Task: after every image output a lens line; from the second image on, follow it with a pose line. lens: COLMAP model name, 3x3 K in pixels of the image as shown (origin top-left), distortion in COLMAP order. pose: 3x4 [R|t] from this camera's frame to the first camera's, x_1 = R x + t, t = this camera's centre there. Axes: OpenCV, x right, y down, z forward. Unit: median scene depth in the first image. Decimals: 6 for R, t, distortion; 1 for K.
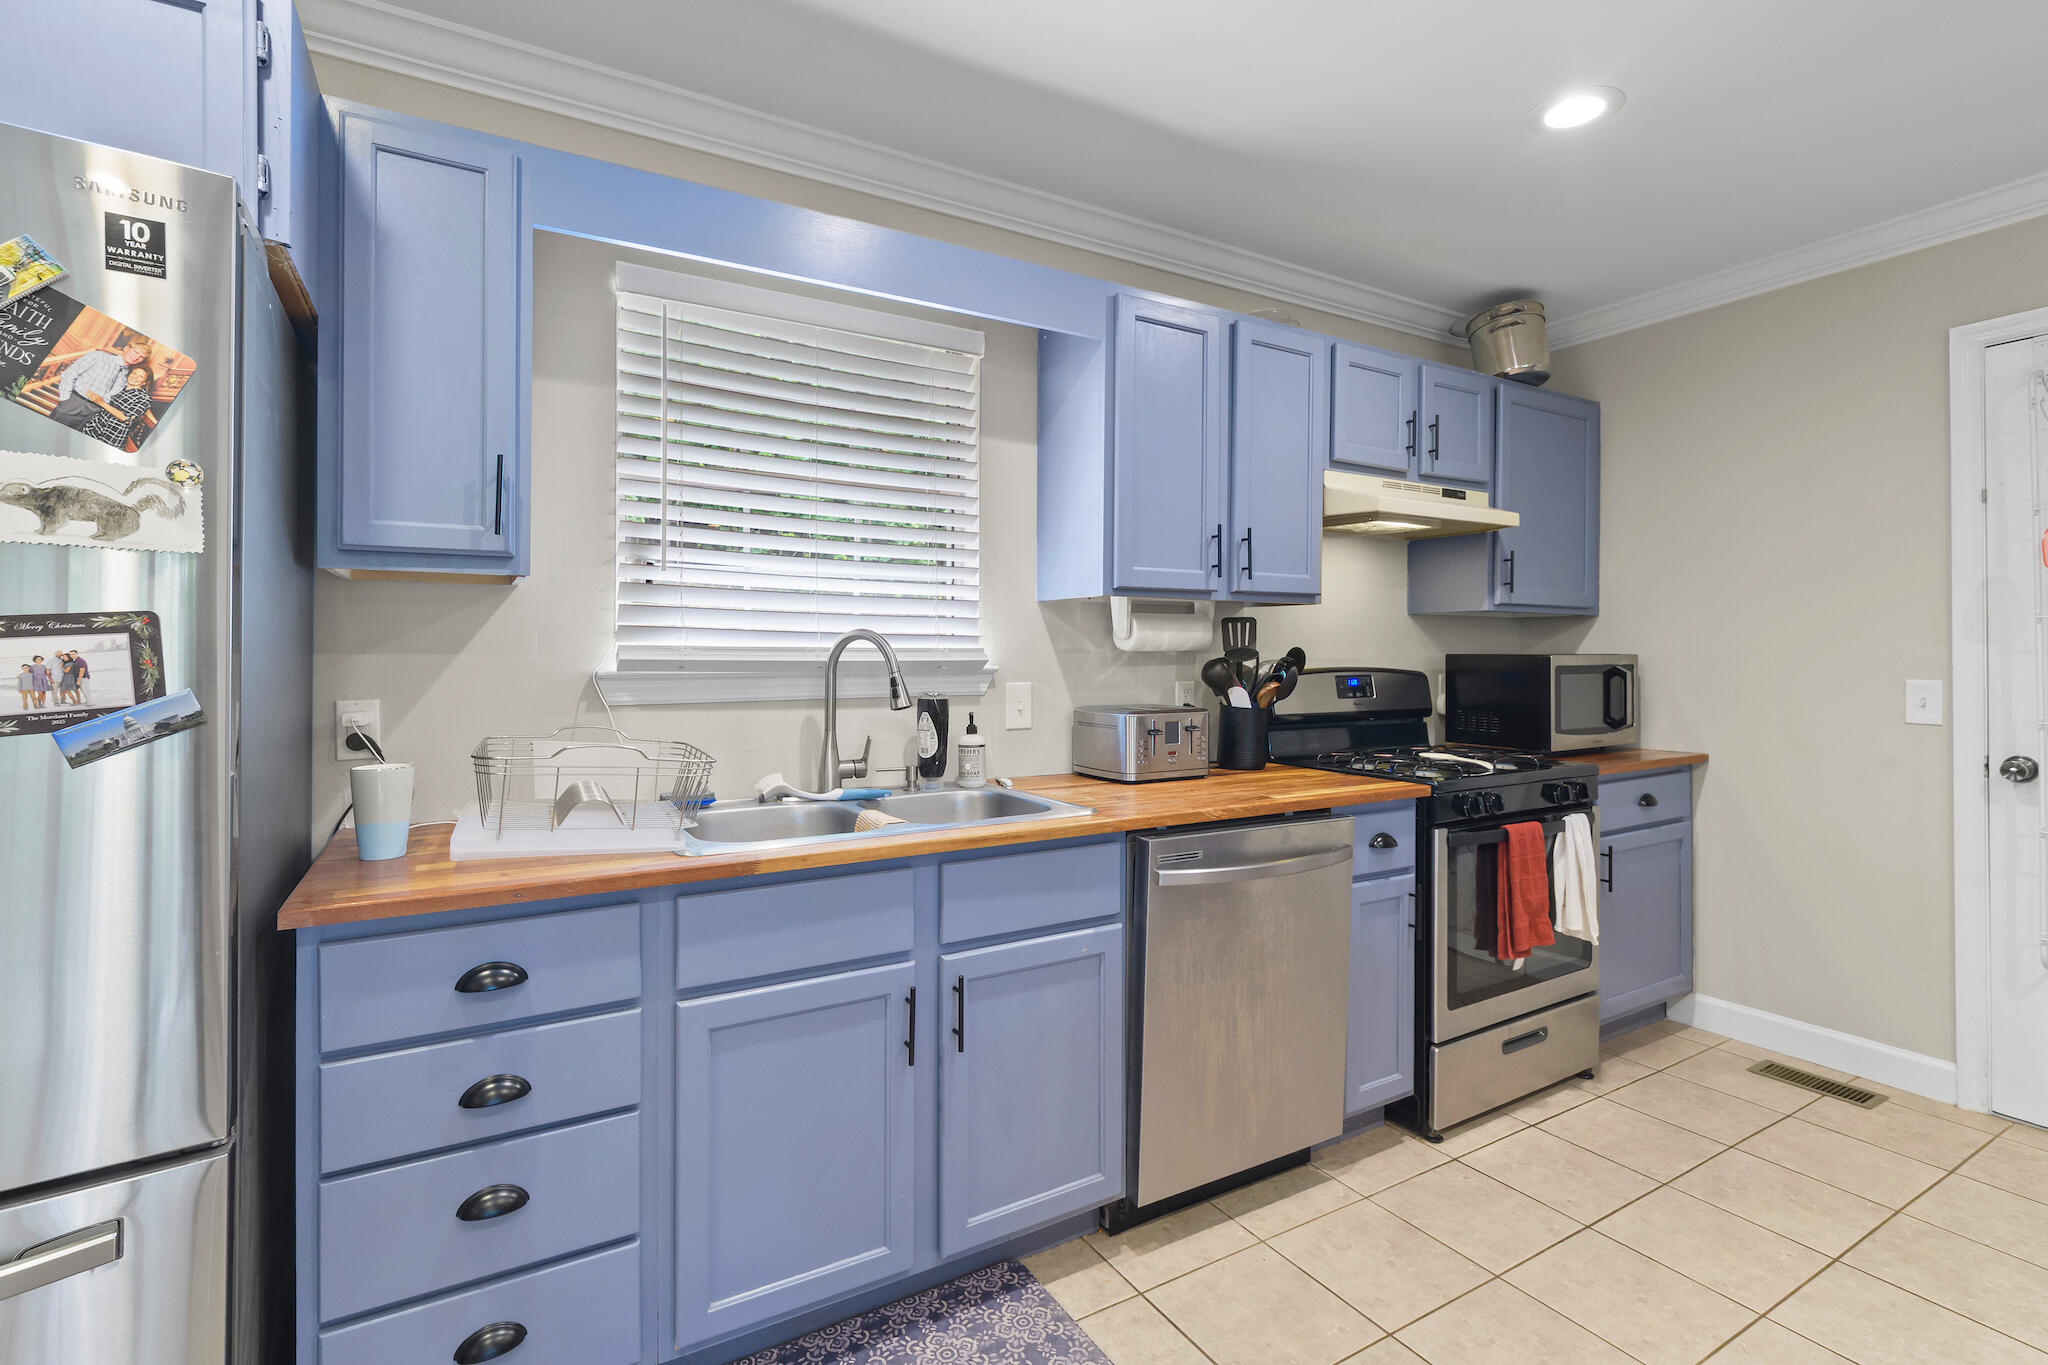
lens RADIAL K [[953.2, 0, 1025.9], [0, 953.2, 652.3], [0, 0, 1]] dist [0.001270, 0.000079]
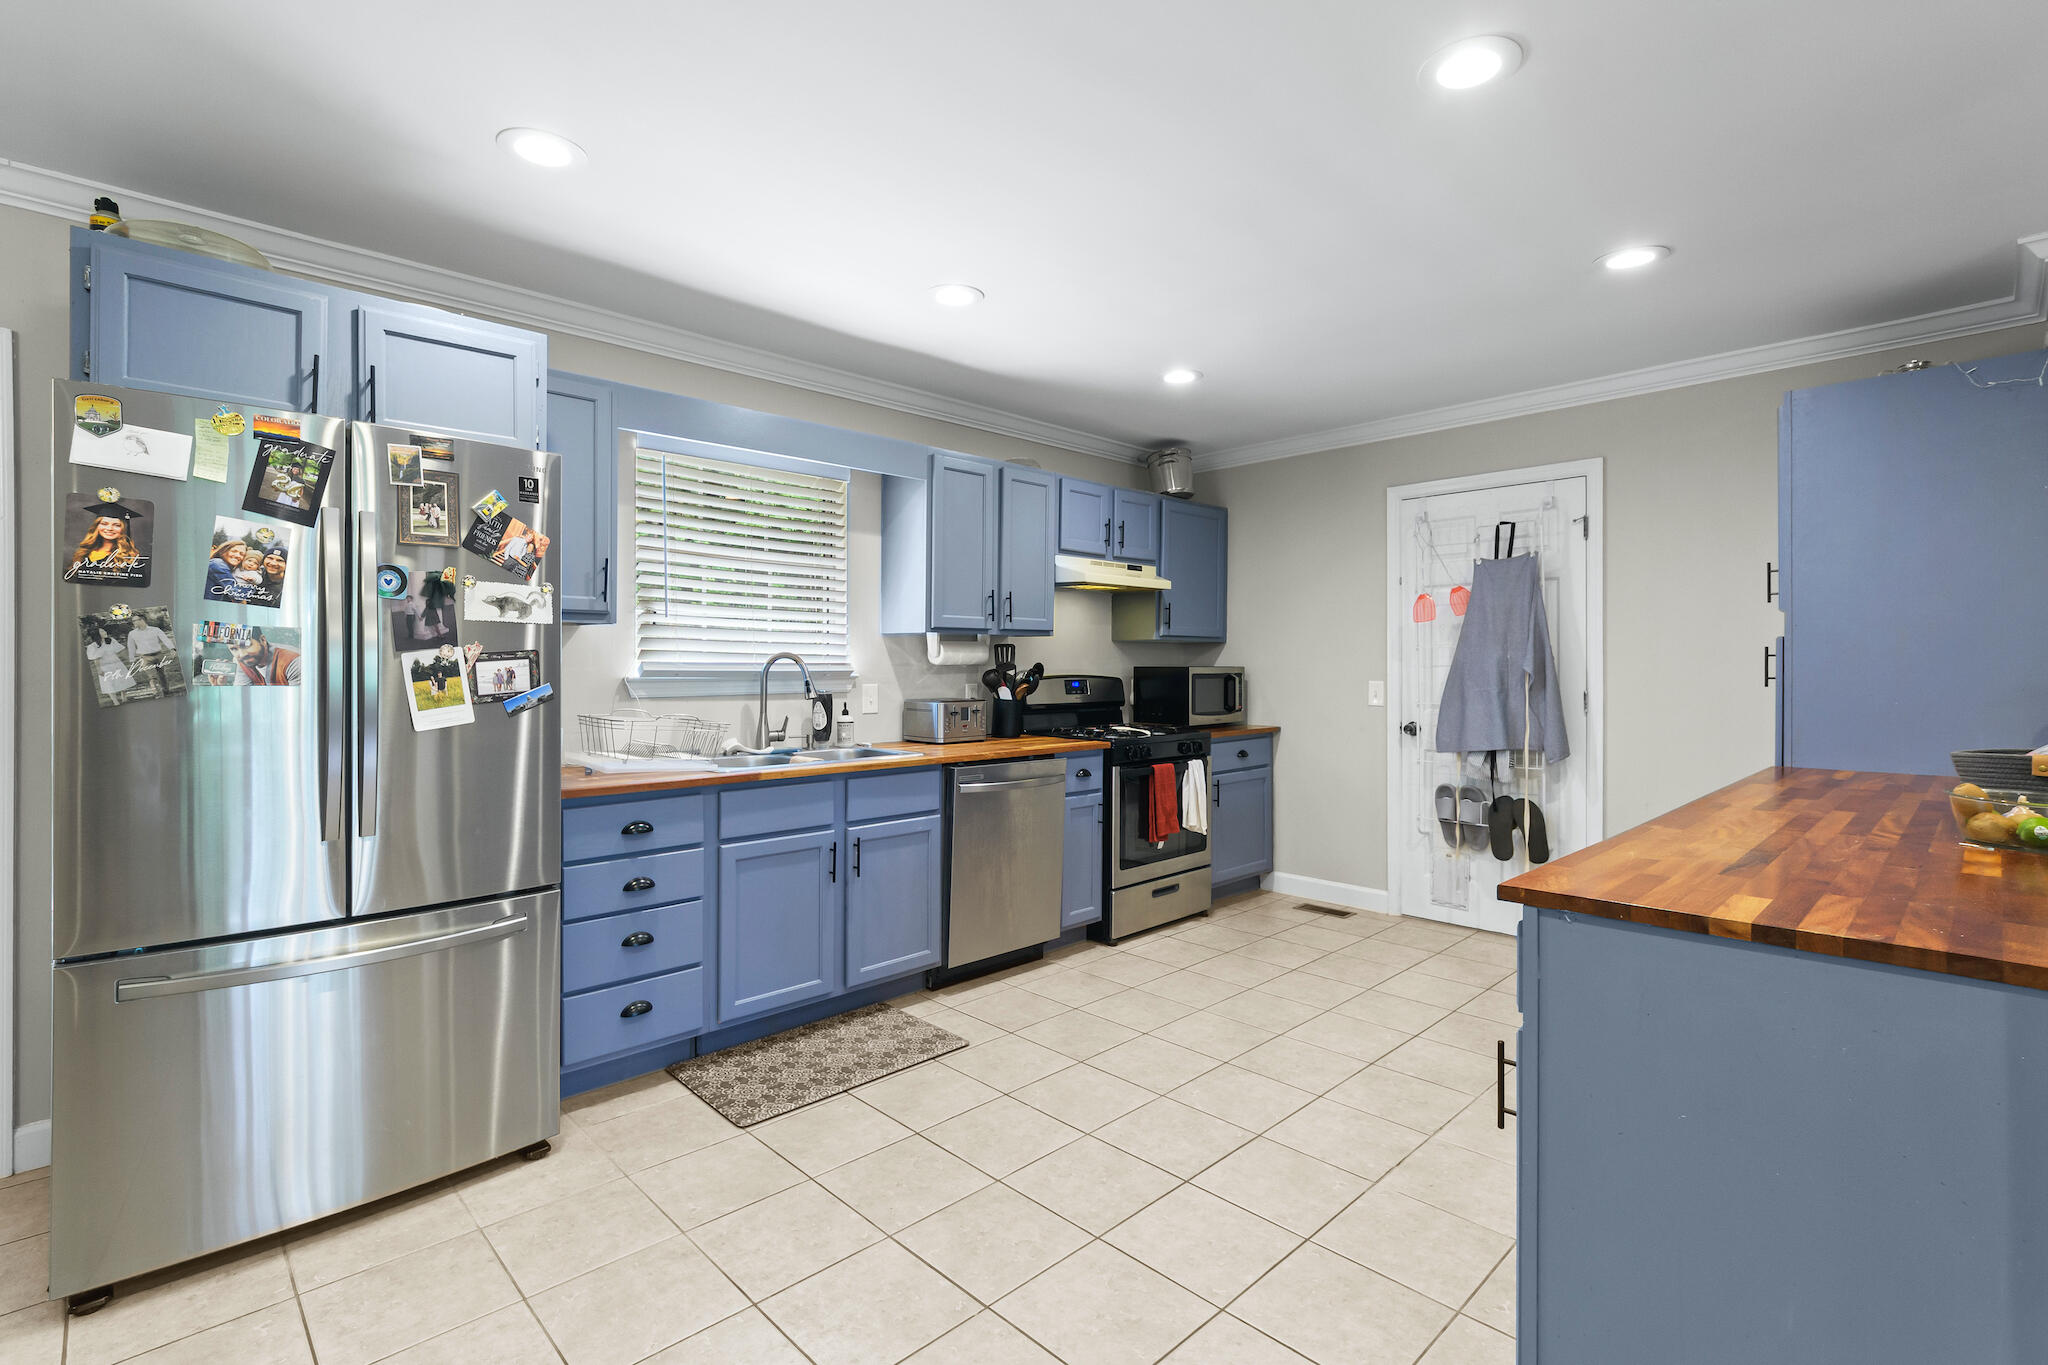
lens RADIAL K [[934.1, 0, 1022.4], [0, 934.1, 667.9], [0, 0, 1]] dist [0.001444, 0.000154]
pose [[0.973336, 0.000415, 0.229383, -0.121537], [-0.001788, 0.999982, 0.005776, -0.005811], [-0.229376, -0.006033, 0.973319, -0.604146]]
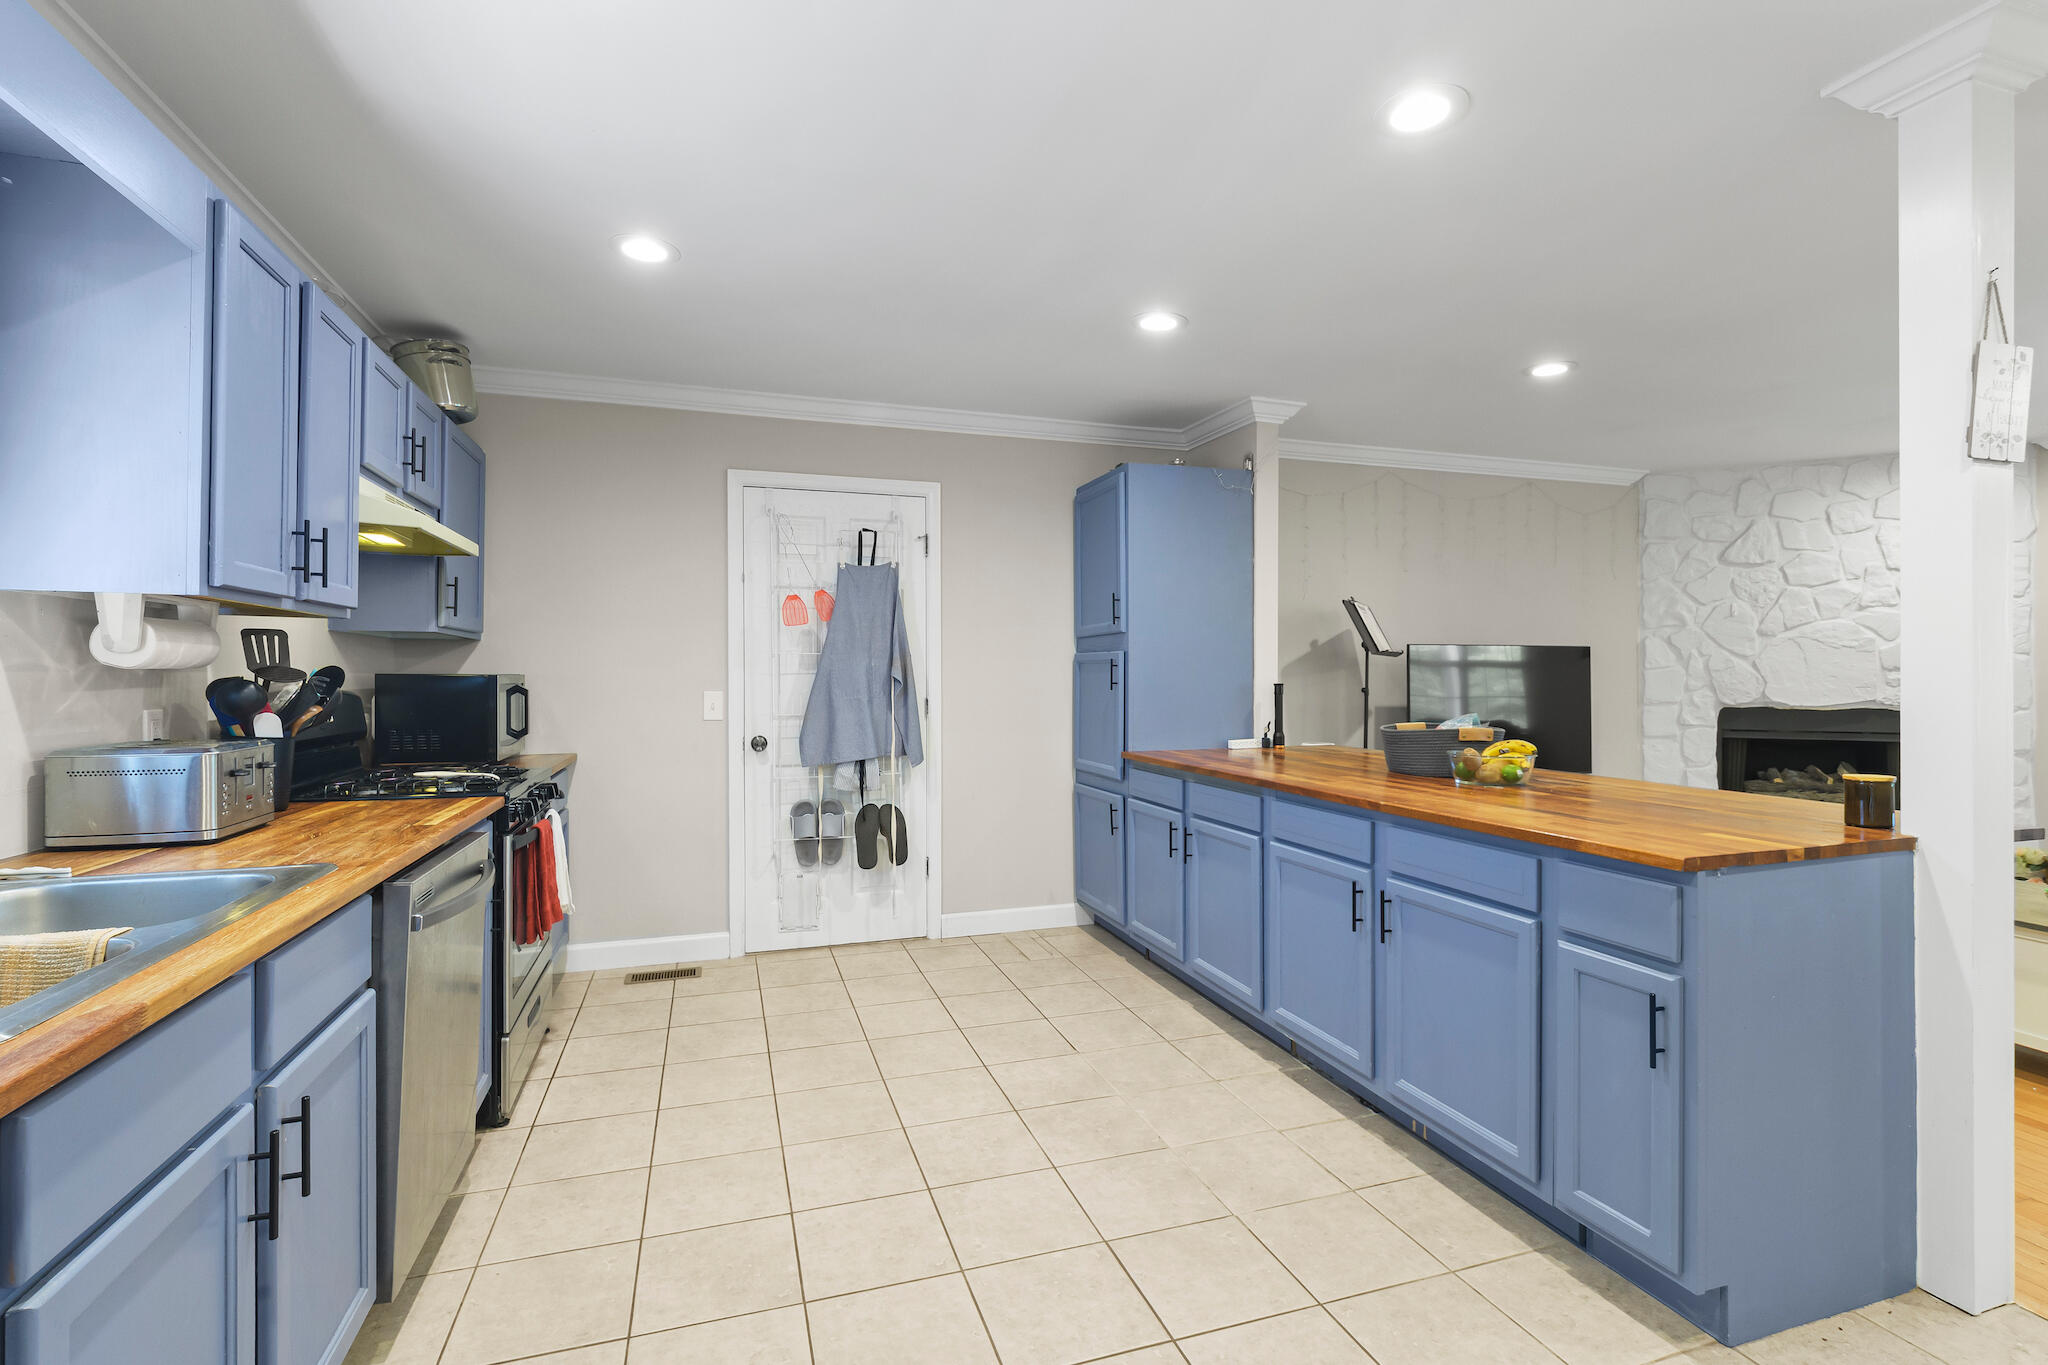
lens RADIAL K [[931.1, 0, 1024.0], [0, 931.1, 682.5], [0, 0, 1]] dist [0.002013, 0.000210]
pose [[0.218968, -0.006226, 0.975712, -0.453986], [-0.003852, 0.999966, 0.007245, 0.001485], [-0.975725, -0.005345, 0.218936, 0.189445]]
